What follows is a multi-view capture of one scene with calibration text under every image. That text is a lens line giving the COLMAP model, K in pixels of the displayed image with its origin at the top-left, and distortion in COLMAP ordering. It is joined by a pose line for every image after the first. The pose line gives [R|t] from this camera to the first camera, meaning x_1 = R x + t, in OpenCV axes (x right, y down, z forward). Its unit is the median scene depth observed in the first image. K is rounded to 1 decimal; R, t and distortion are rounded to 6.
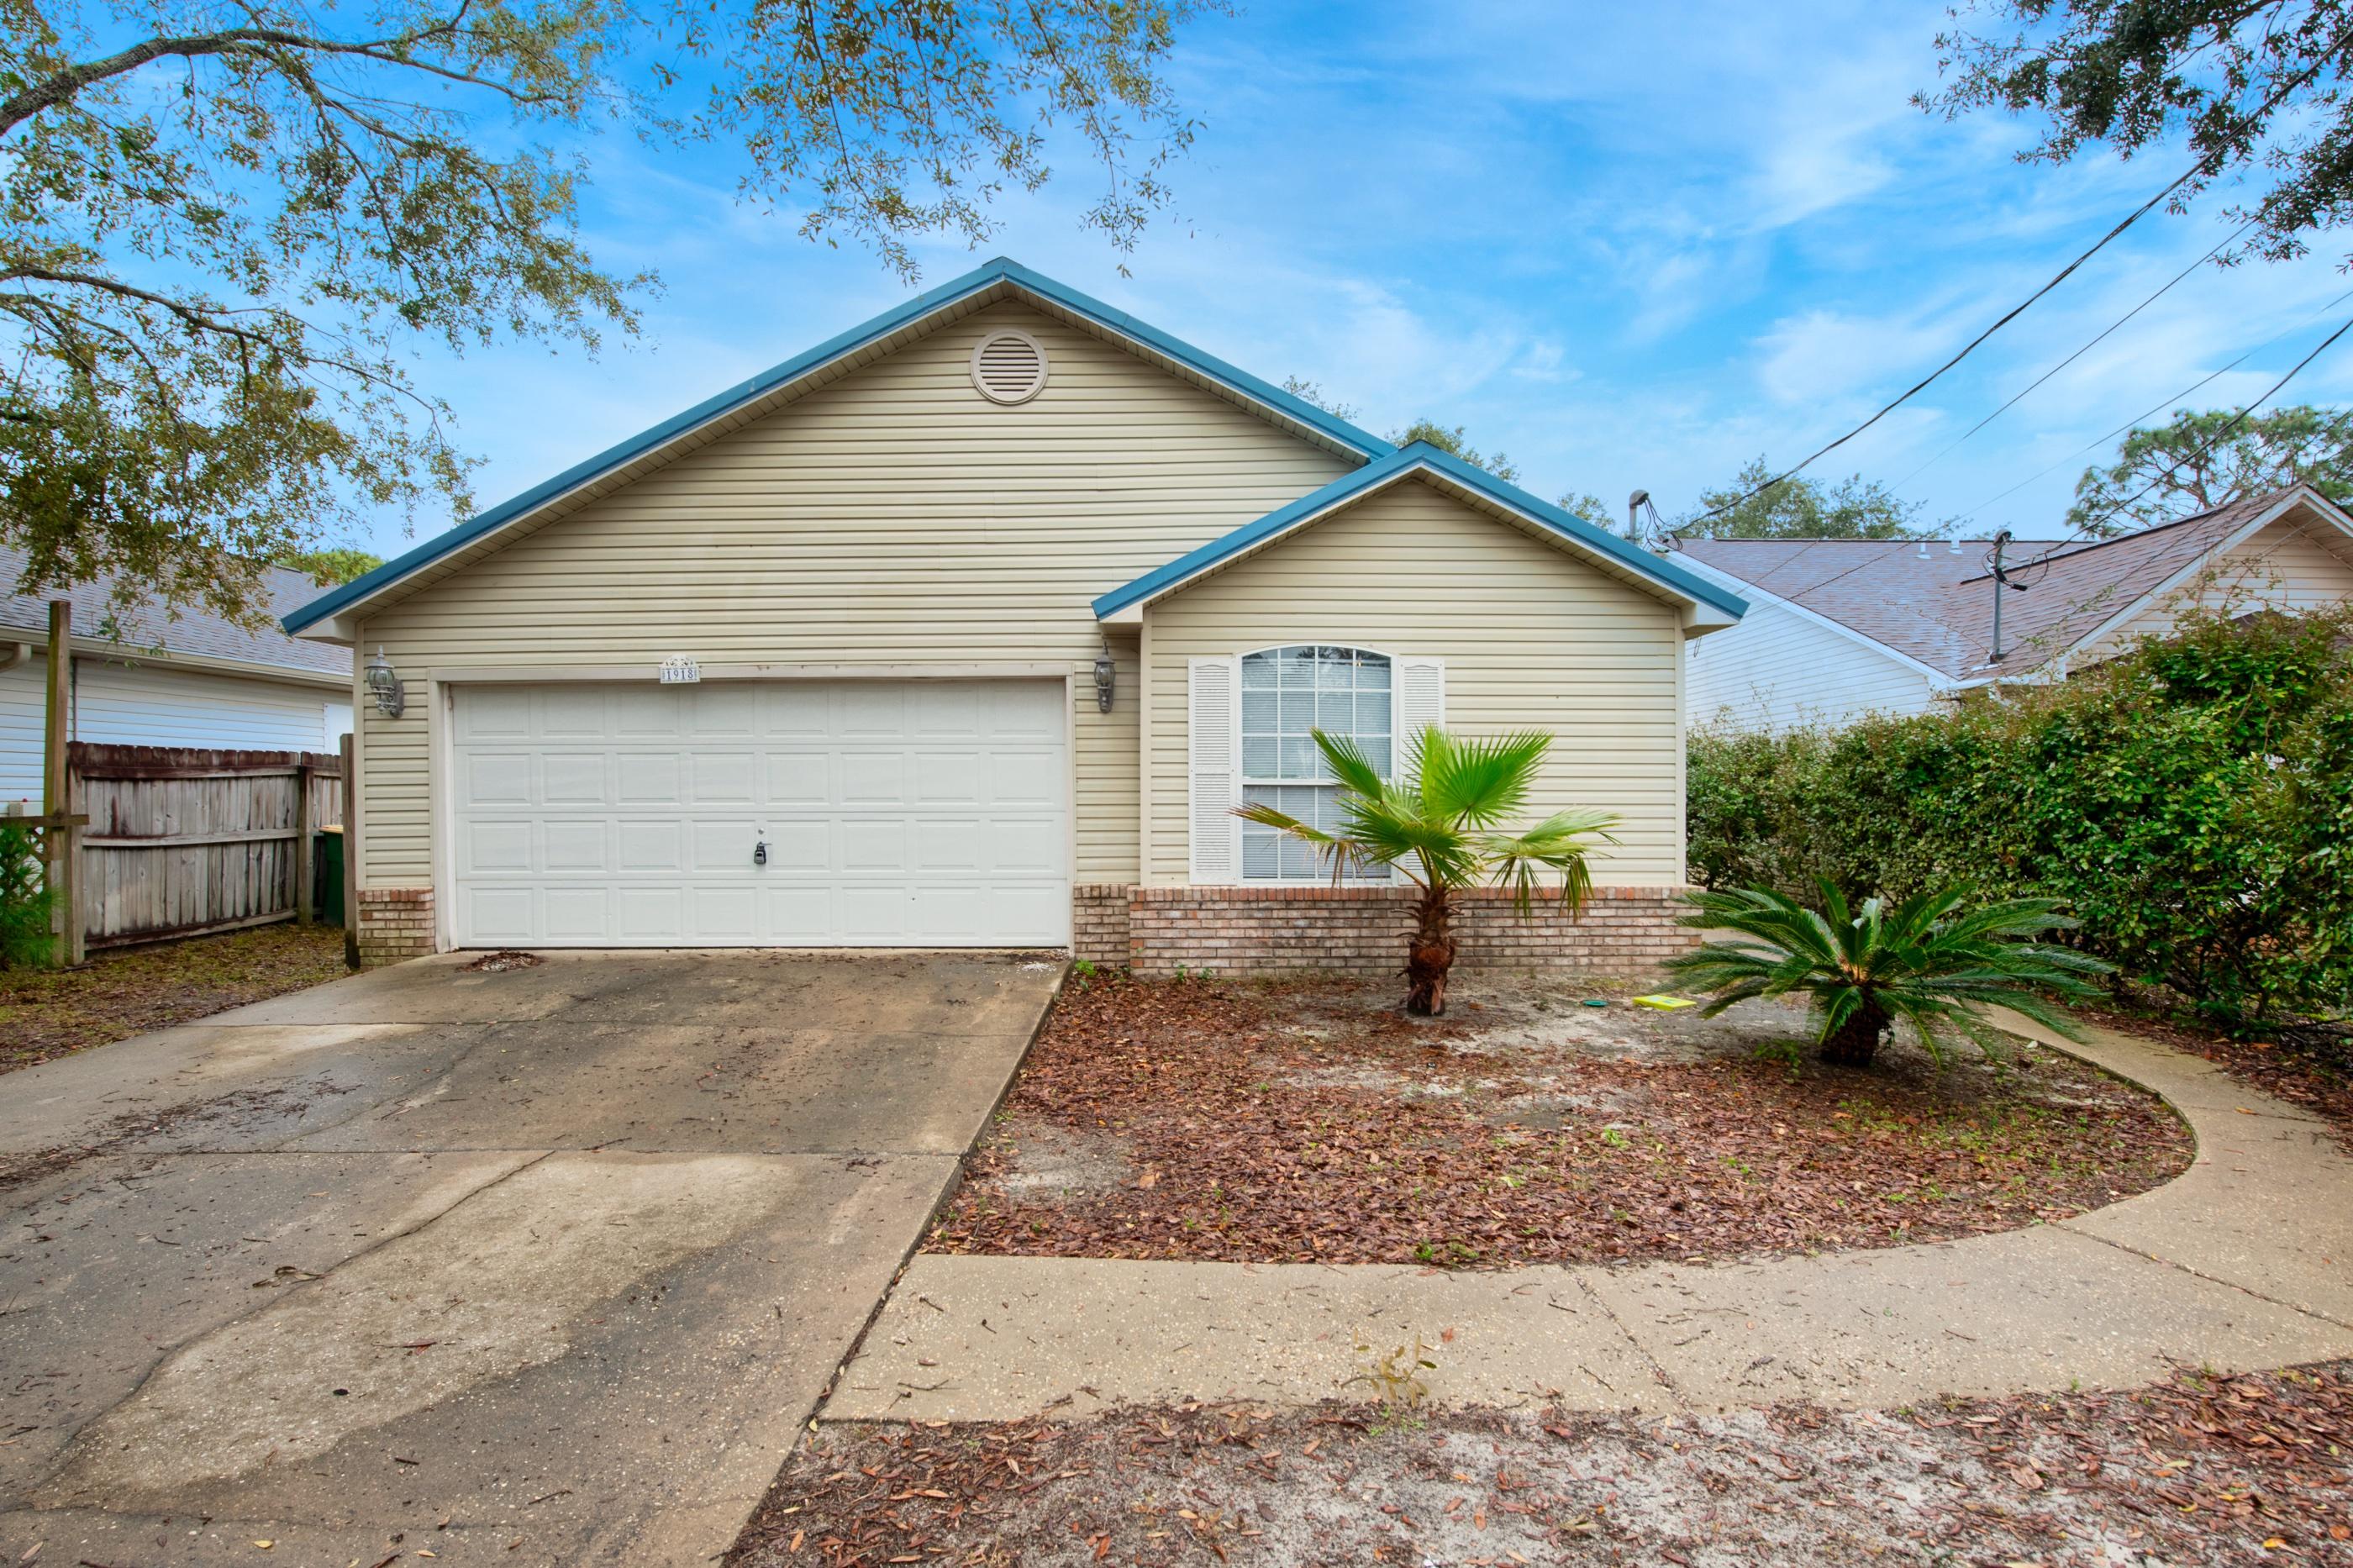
lens RADIAL K [[1135.9, 0, 1180.7], [0, 1135.9, 909.2], [0, 0, 1]] dist [-0.011507, 0.000151]
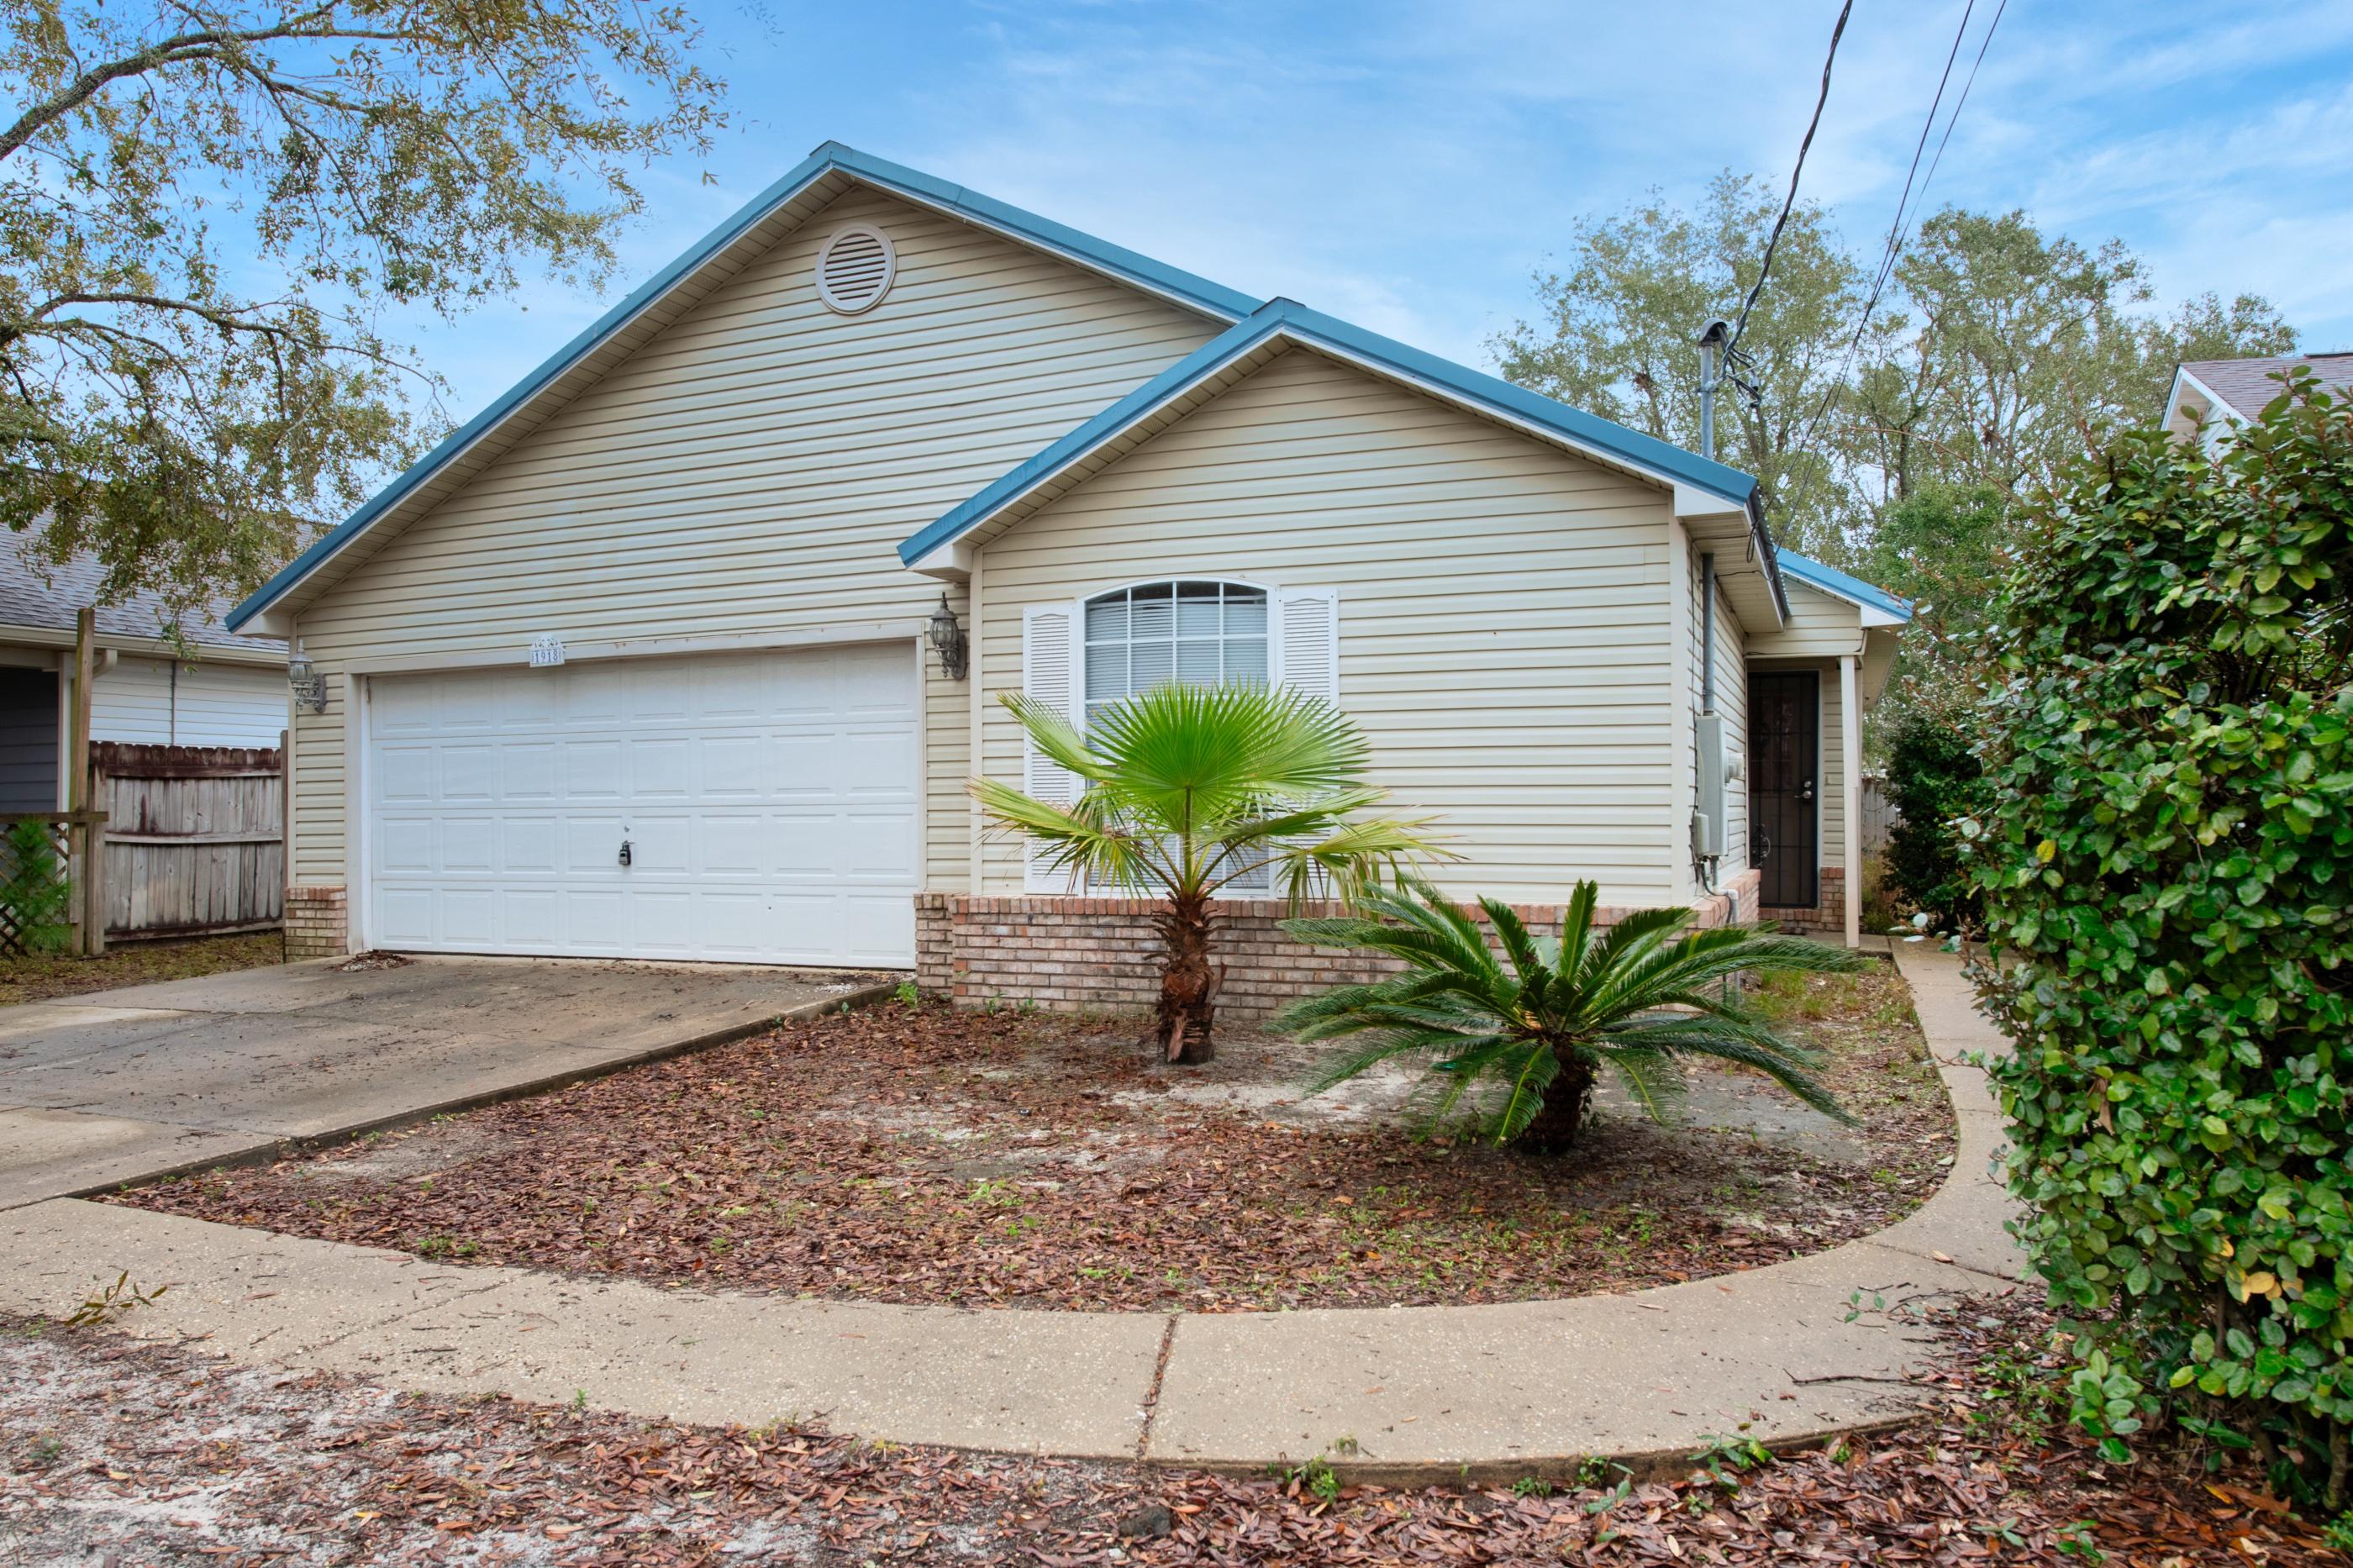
lens RADIAL K [[1628.0, 0, 1168.6], [0, 1628.0, 963.7], [0, 0, 1]] dist [0.003442, 0.007759]
pose [[0.916783, 0.031308, -0.398157, 0.545879], [-0.031385, 0.999487, 0.006327, 0.016644], [0.398151, 0.006696, 0.917295, -0.003721]]
